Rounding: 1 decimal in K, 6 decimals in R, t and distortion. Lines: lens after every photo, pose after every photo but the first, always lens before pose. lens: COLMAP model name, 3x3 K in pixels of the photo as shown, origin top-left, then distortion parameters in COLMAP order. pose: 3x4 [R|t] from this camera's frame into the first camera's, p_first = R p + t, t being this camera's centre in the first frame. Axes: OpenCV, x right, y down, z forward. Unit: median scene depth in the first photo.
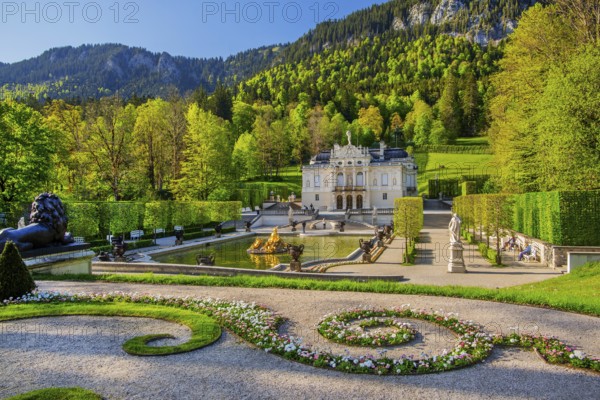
lens RADIAL K [[439.8, 0, 301.8], [0, 439.8, 213.7], [0, 0, 1]] dist [0.001538, 0.002757]
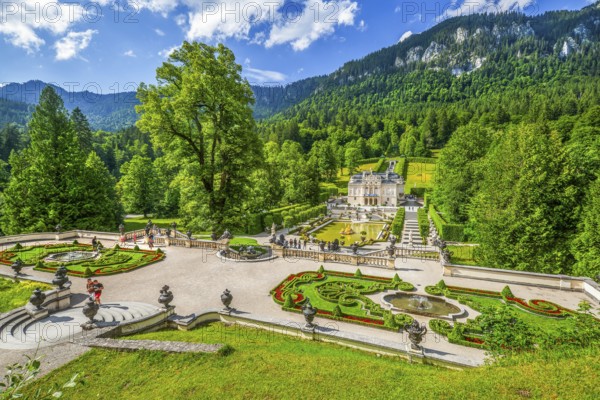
lens RADIAL K [[279.8, 0, 311.2], [0, 279.8, 189.1], [0, 0, 1]] dist [0.094605, -0.018645]
pose [[0.997081, 0.012136, -0.075385, -0.026244], [-0.011452, 0.999889, 0.009501, -0.032286], [0.075492, -0.008610, 0.997109, -0.128159]]
